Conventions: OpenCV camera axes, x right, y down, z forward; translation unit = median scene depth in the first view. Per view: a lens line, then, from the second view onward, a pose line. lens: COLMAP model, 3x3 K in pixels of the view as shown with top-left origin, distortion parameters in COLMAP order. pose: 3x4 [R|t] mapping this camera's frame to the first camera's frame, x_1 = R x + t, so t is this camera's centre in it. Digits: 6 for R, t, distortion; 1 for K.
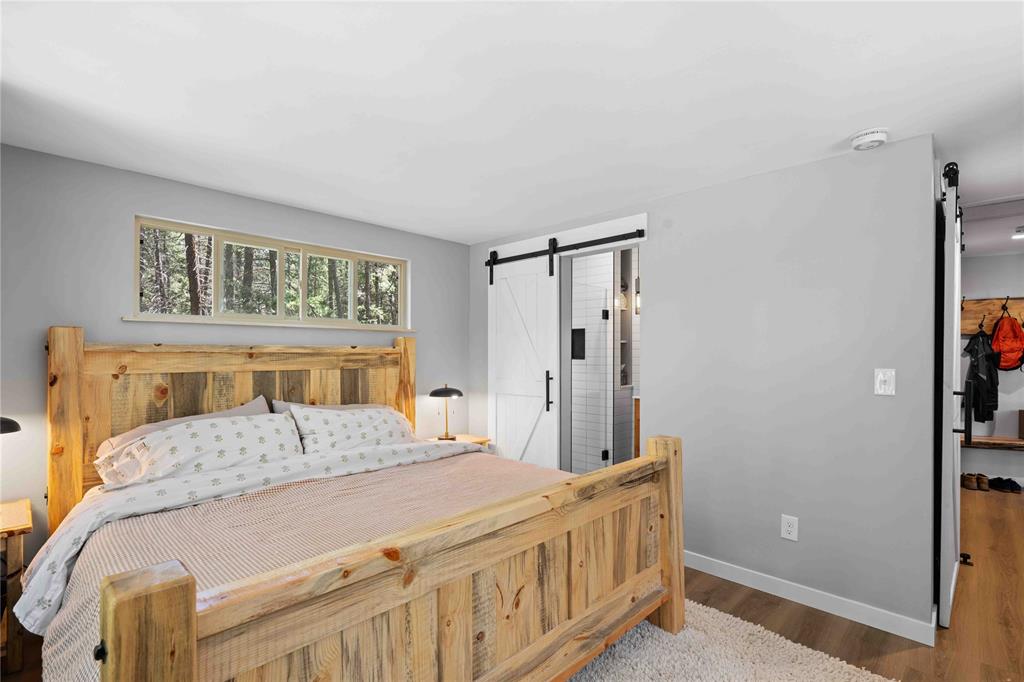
lens RADIAL K [[471.4, 0, 506.8], [0, 471.4, 351.1], [0, 0, 1]] dist [-0.003272, -0.001878]
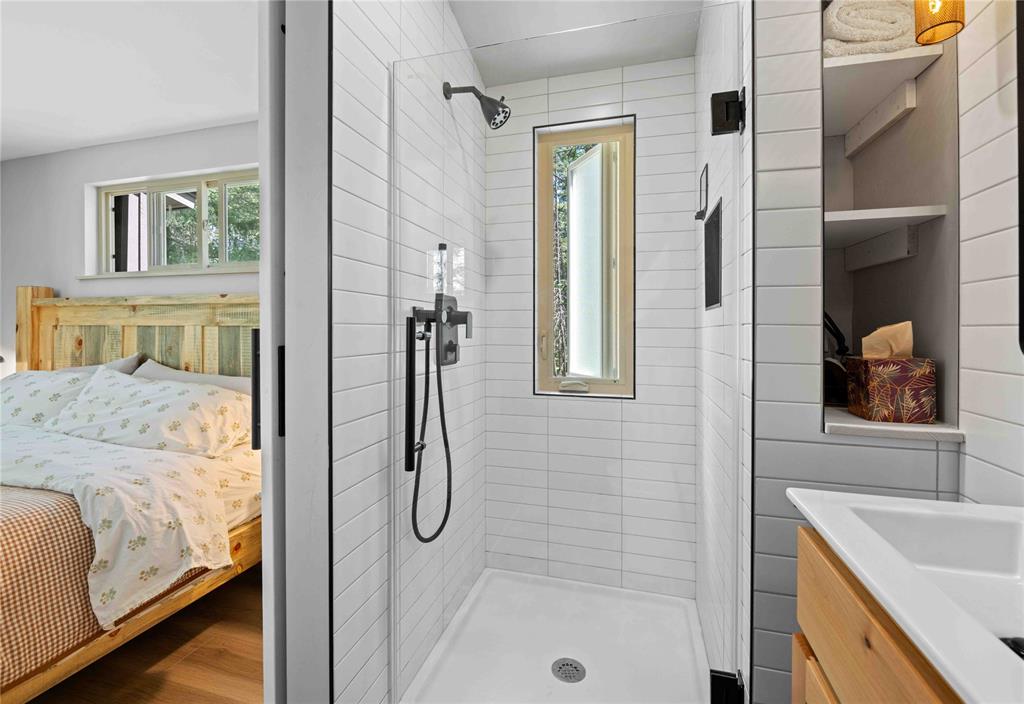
lens RADIAL K [[452.8, 0, 513.9], [0, 452.8, 332.0], [0, 0, 1]] dist [-0.001033, -0.000216]
pose [[0.478209, 0.002790, -0.878242, 0.461923], [-0.002108, 0.999996, 0.002029, 0.042220], [0.878244, 0.000881, 0.478212, 0.998486]]
